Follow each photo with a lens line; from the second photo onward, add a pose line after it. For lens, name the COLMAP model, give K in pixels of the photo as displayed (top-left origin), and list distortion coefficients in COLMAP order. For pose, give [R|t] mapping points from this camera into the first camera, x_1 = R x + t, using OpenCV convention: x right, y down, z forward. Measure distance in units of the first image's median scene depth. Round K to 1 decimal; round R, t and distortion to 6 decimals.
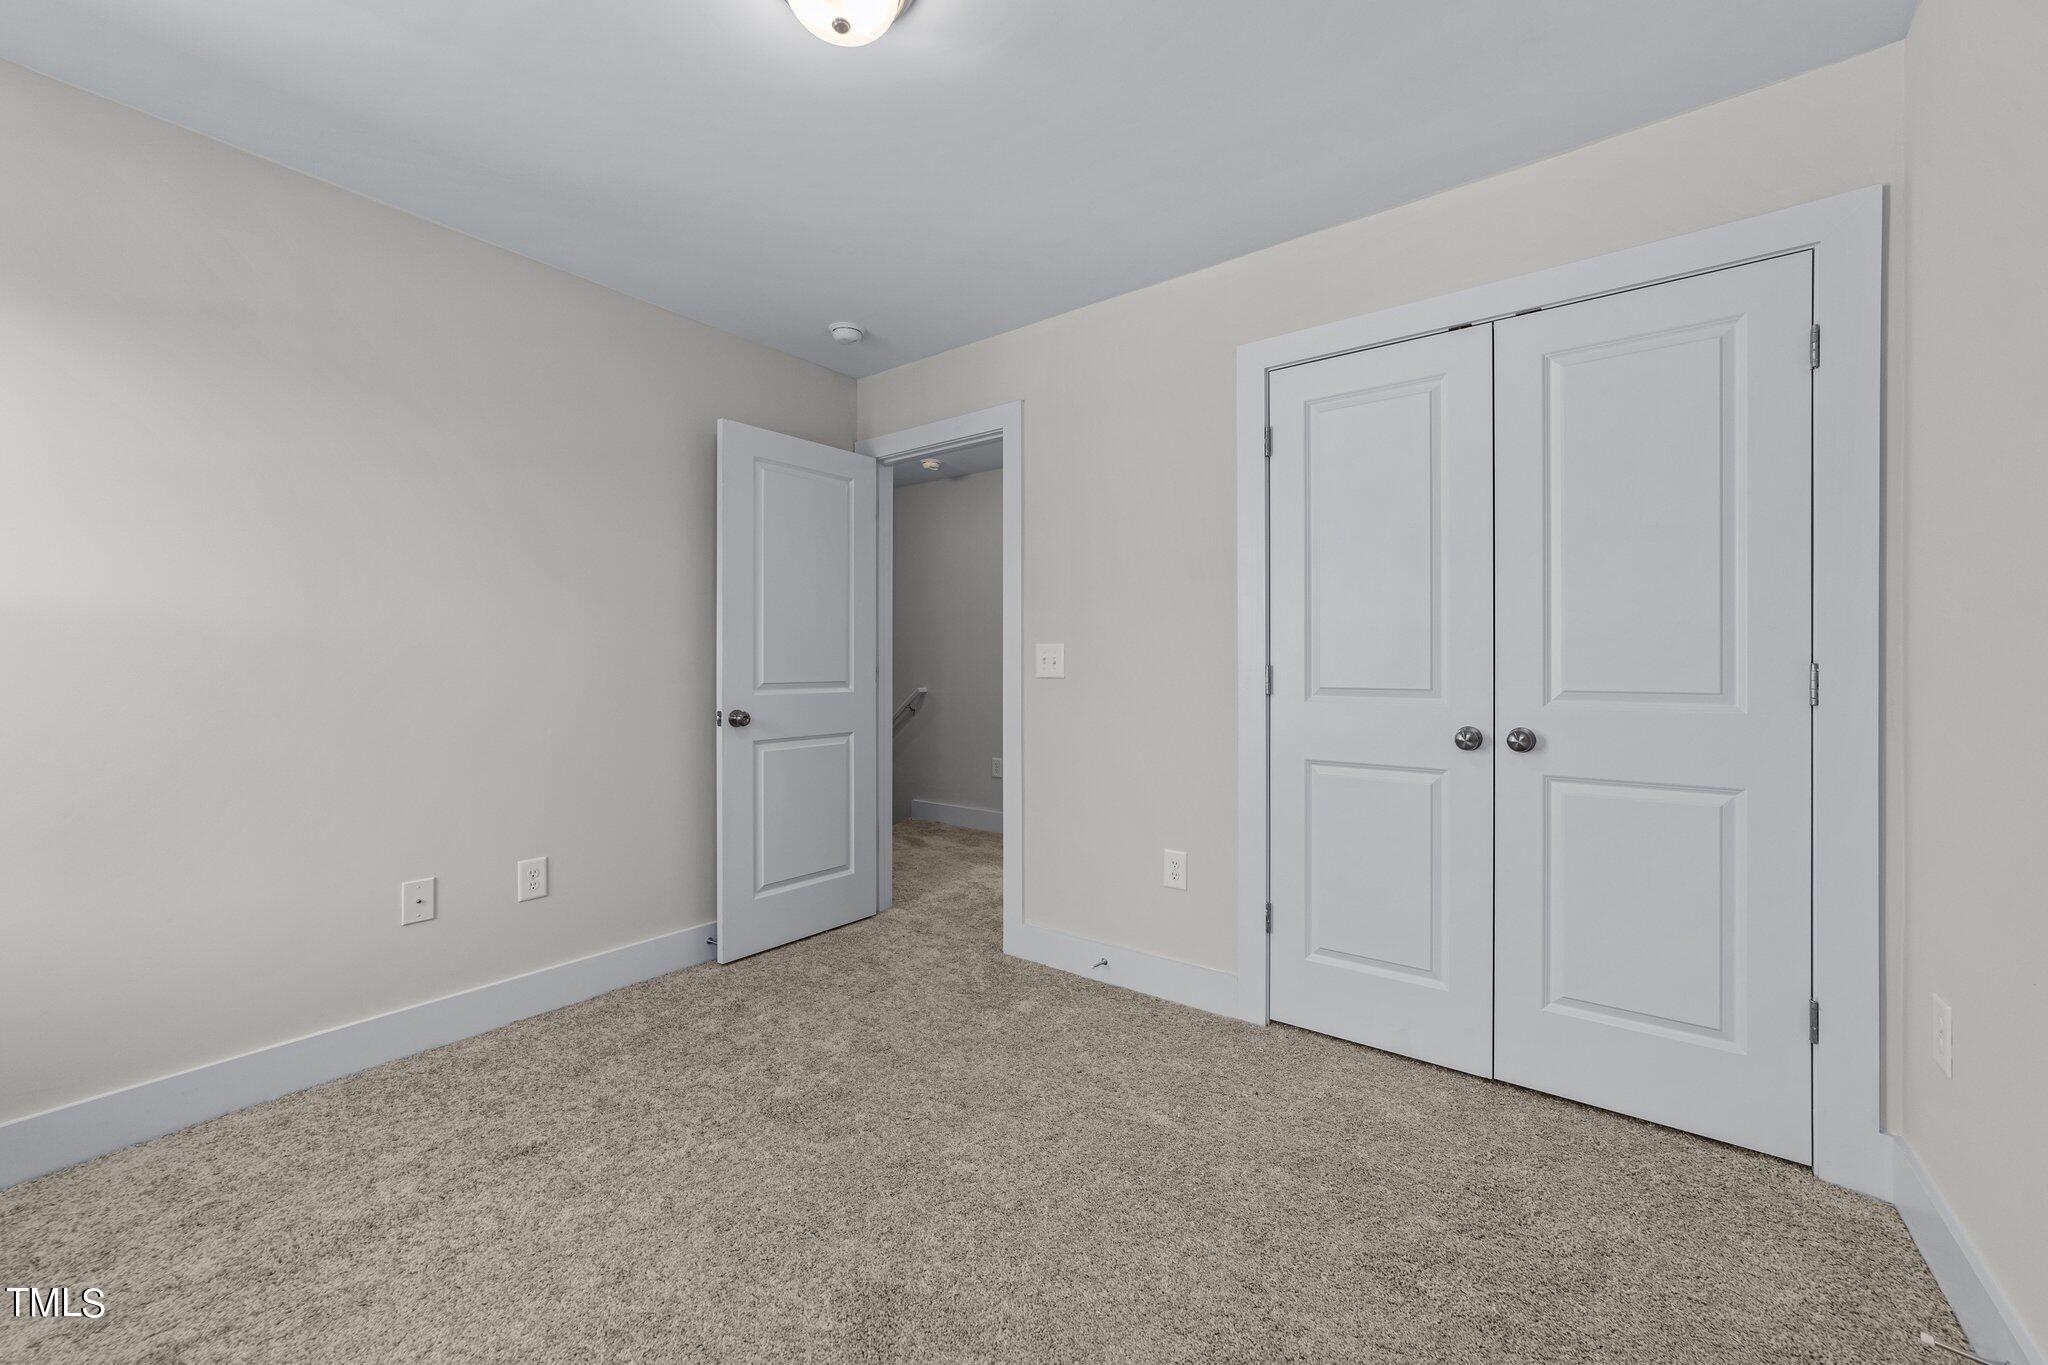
lens RADIAL K [[764.3, 0, 1028.3], [0, 764.3, 668.6], [0, 0, 1]] dist [0.002536, 0.000139]
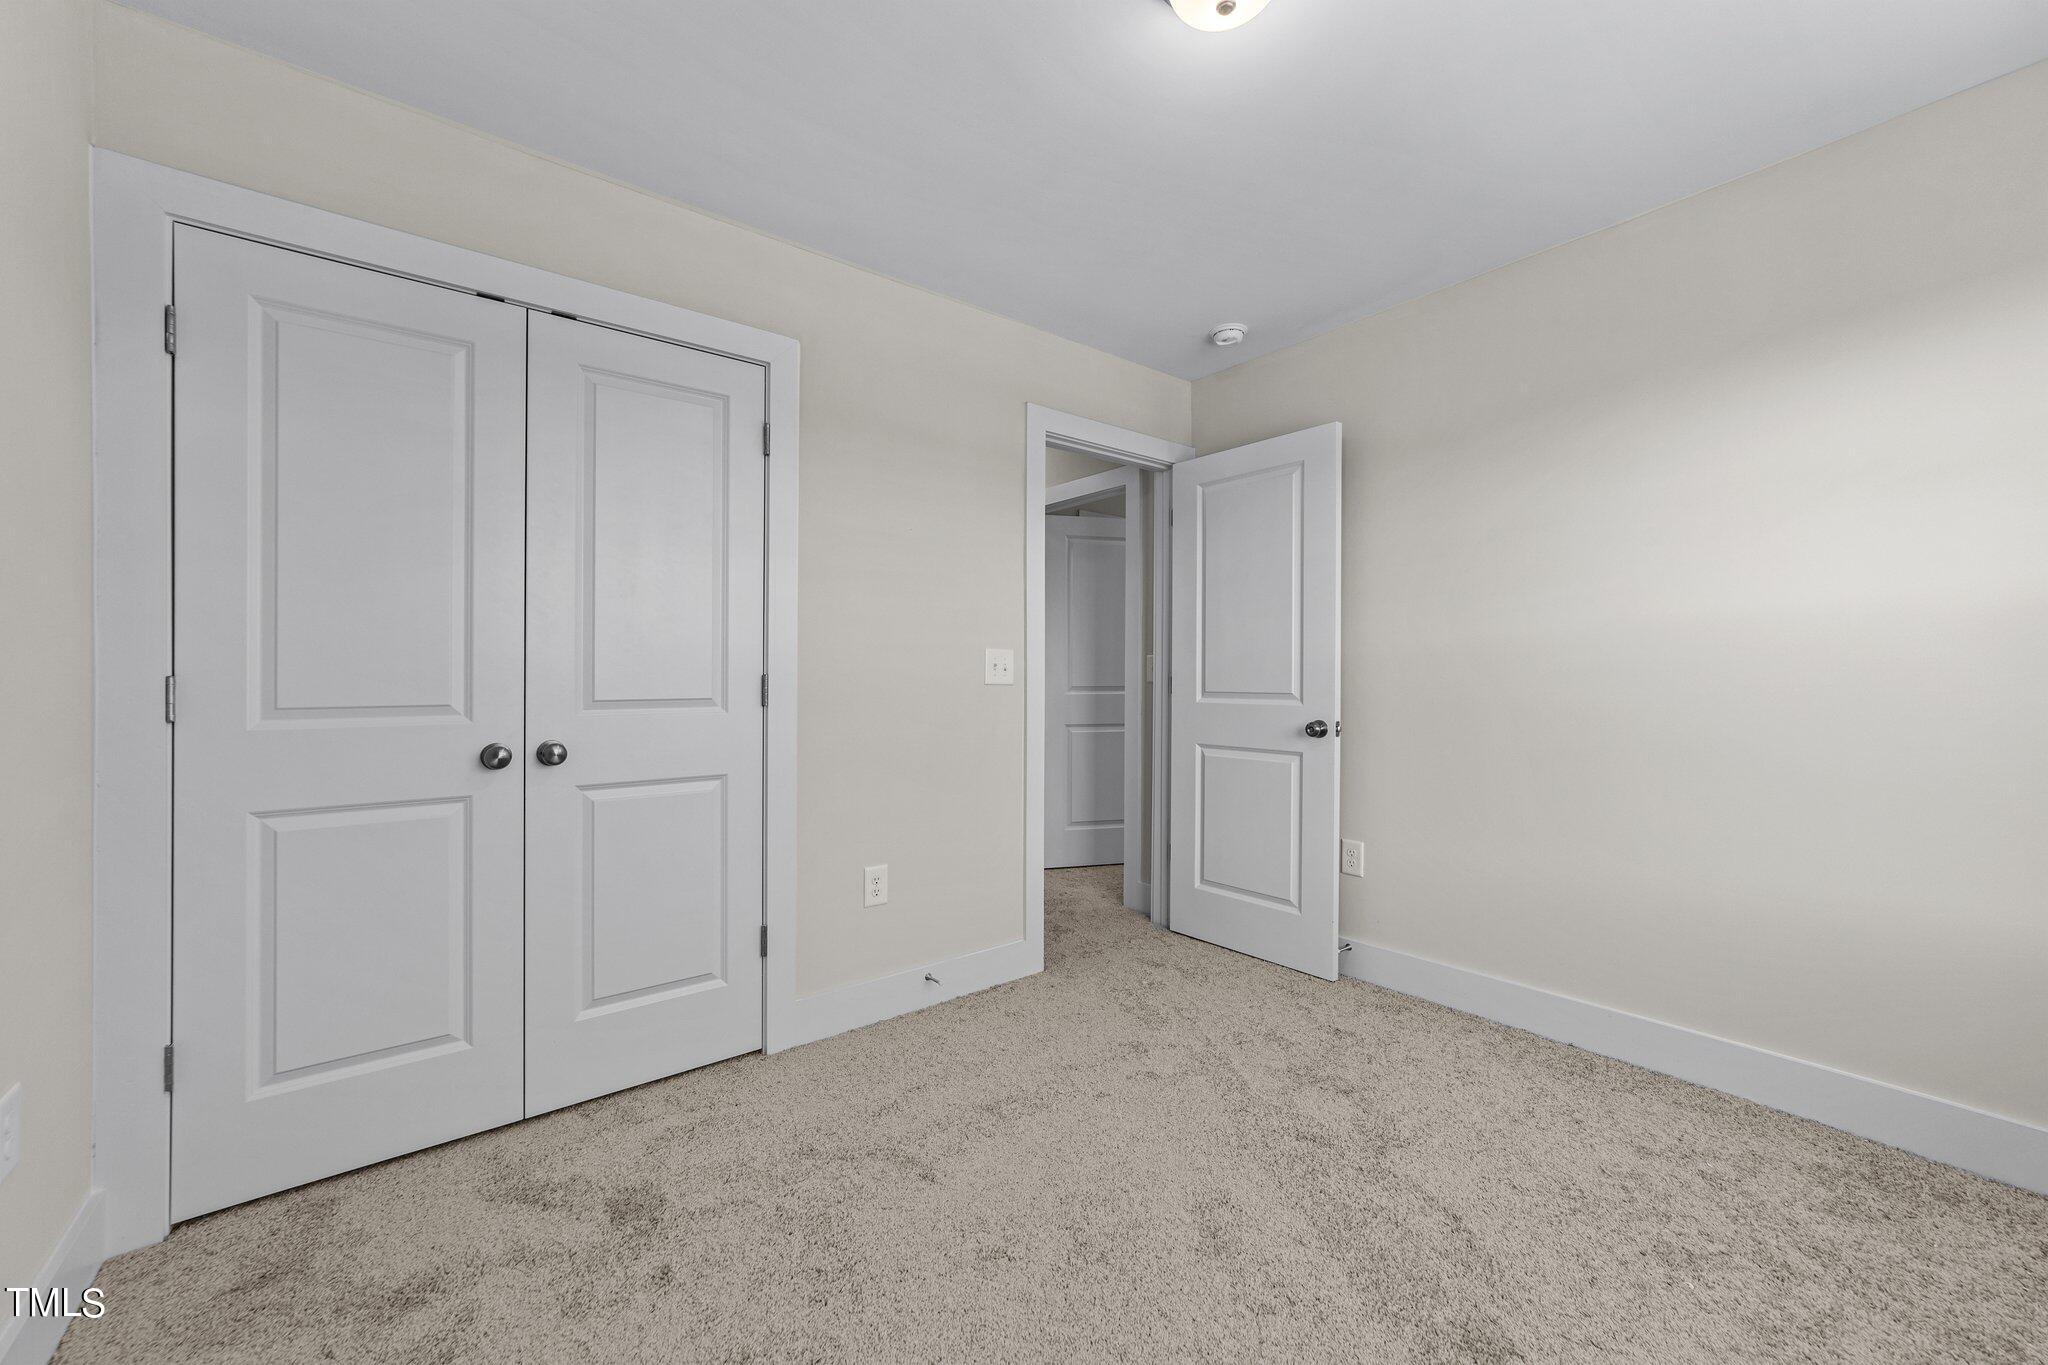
lens RADIAL K [[827.7, 0, 1024.0], [0, 827.7, 682.5], [0, 0, 1]] dist [-0.002938, -0.000200]
pose [[0.238929, -0.001489, 0.971036, -0.600356], [-0.000710, 0.999998, 0.001708, 0.004464], [-0.971037, -0.001098, 0.238927, 0.444258]]
